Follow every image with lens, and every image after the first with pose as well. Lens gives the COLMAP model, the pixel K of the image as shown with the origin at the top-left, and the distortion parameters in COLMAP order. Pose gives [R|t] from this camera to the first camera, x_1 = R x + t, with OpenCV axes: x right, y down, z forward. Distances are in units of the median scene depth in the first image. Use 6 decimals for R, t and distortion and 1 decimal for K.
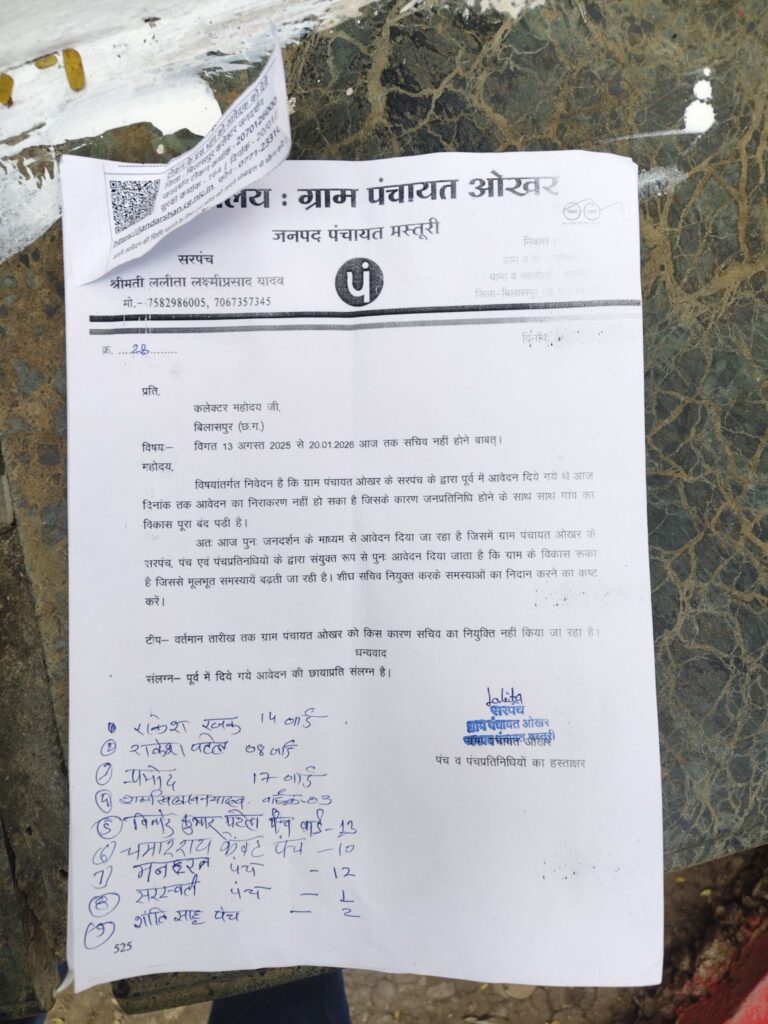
lens RADIAL K [[682.8, 0, 380.6], [0, 682.8, 511.0], [0, 0, 1]] dist [-0.020481, 0.010090]
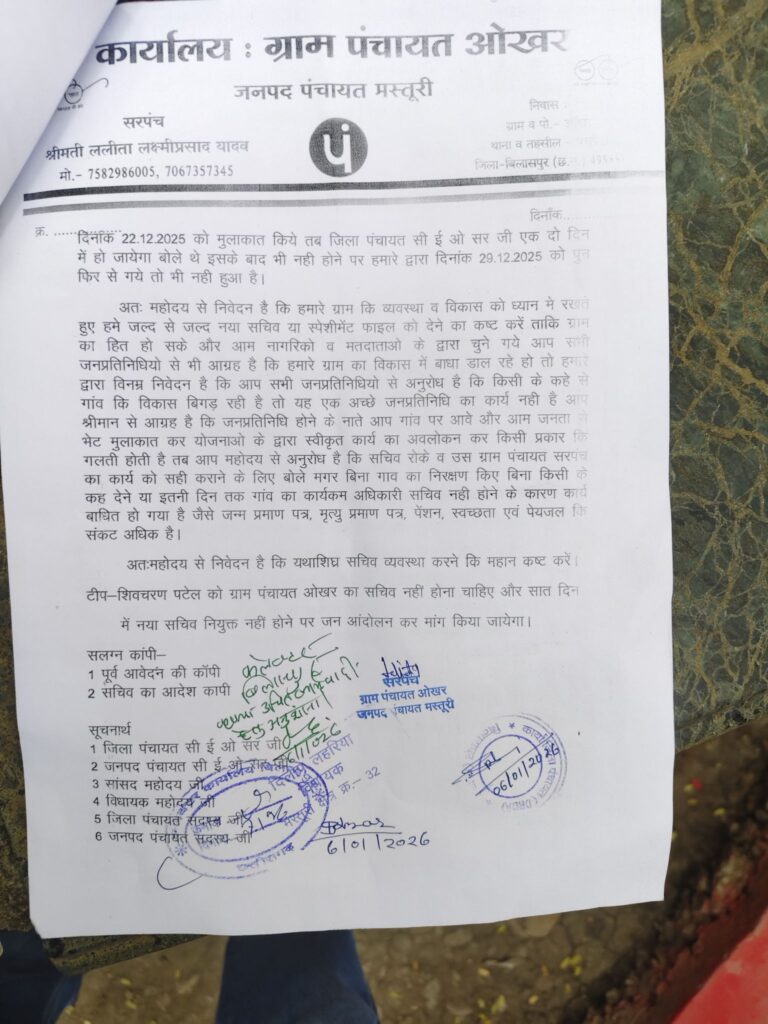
lens RADIAL K [[682.8, 0, 387.0], [0, 682.8, 507.7], [0, 0, 1]] dist [-0.020481, 0.010090]
pose [[0.995771, -0.090537, 0.015611, 0.083429], [0.089976, 0.995379, 0.033541, 0.151896], [-0.018576, -0.031995, 0.999315, 0.138186]]
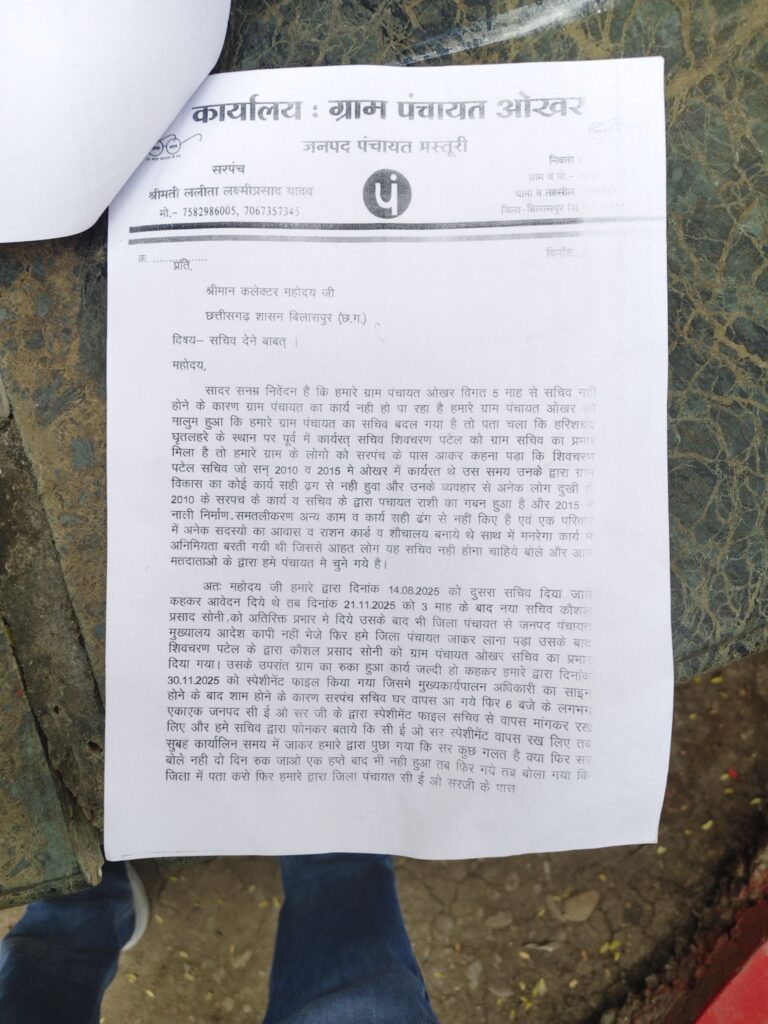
lens RADIAL K [[682.8, 0, 383.5], [0, 682.8, 513.0], [0, 0, 1]] dist [-0.020481, 0.010090]
pose [[0.994106, -0.100504, -0.040651, 0.060363], [0.101016, 0.994827, 0.010752, 0.228032], [0.039360, -0.014795, 0.999116, -0.023490]]
